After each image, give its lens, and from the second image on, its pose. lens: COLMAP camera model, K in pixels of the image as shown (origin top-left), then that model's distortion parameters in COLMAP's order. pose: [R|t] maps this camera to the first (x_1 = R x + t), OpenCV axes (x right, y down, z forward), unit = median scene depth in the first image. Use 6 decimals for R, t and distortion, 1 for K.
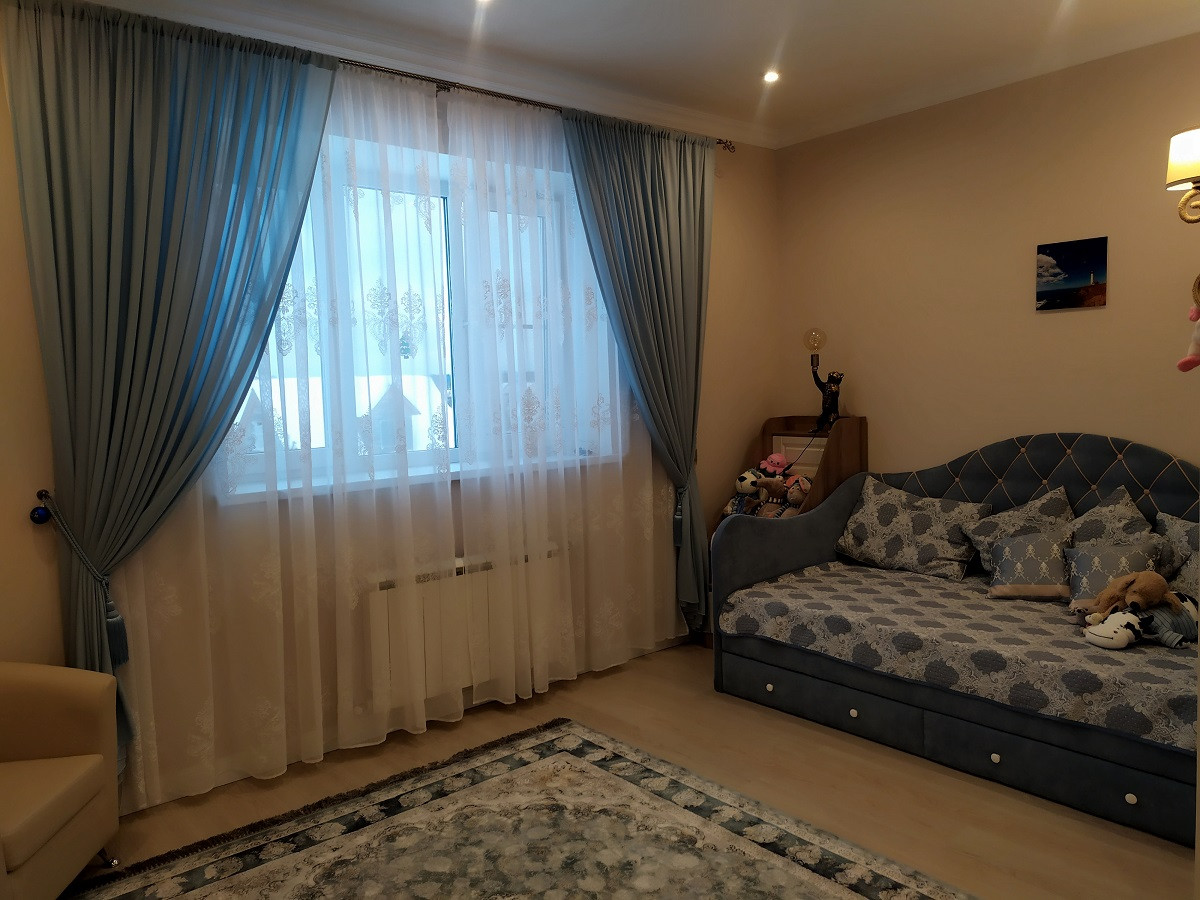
lens RADIAL K [[900.5, 0, 602.9], [0, 900.5, 451.6], [0, 0, 1]] dist [0.072558, -0.058455]
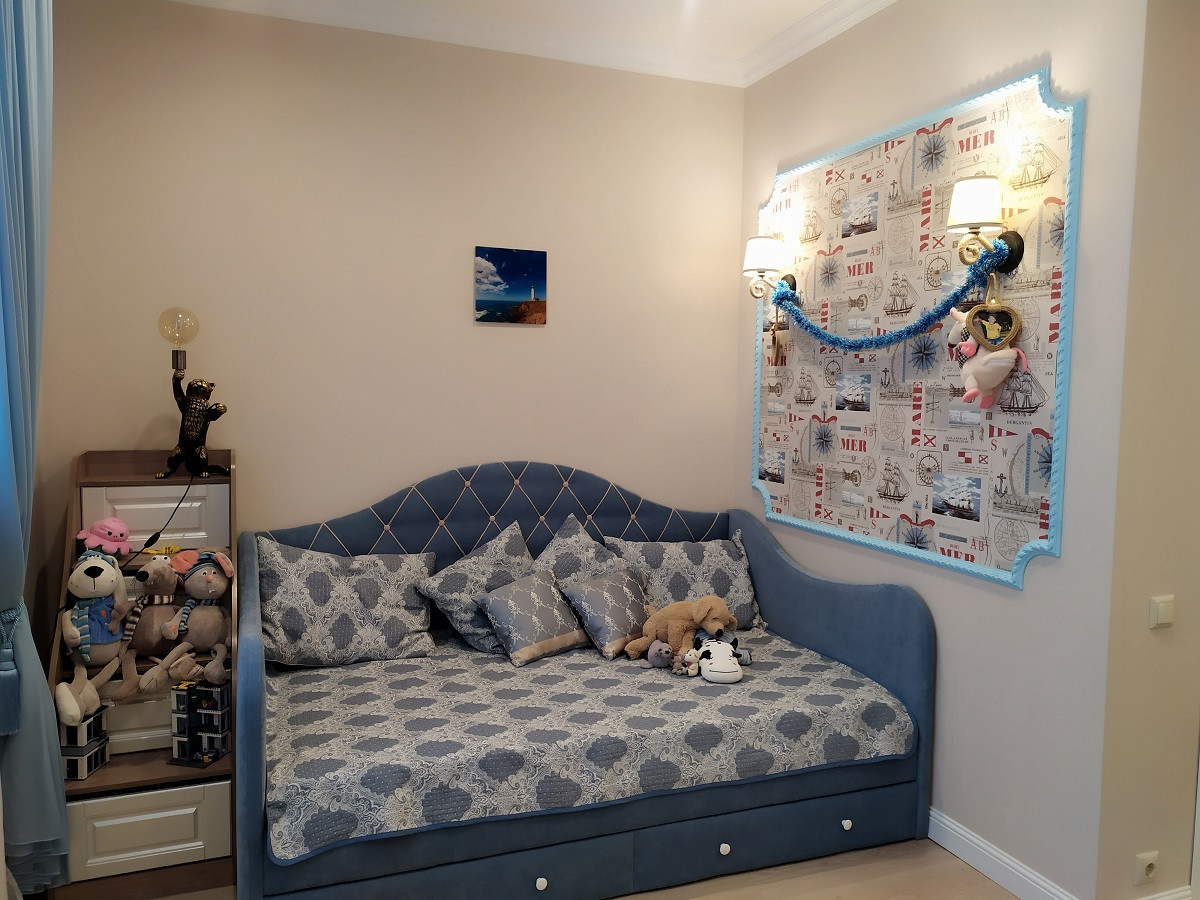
lens RADIAL K [[900.5, 0, 602.7], [0, 900.5, 451.7], [0, 0, 1]] dist [0.072558, -0.058455]
pose [[0.323940, -0.032877, 0.945506, -0.299147], [0.049648, 0.998610, 0.017714, -0.040840], [-0.944774, 0.041205, 0.325122, 0.616717]]
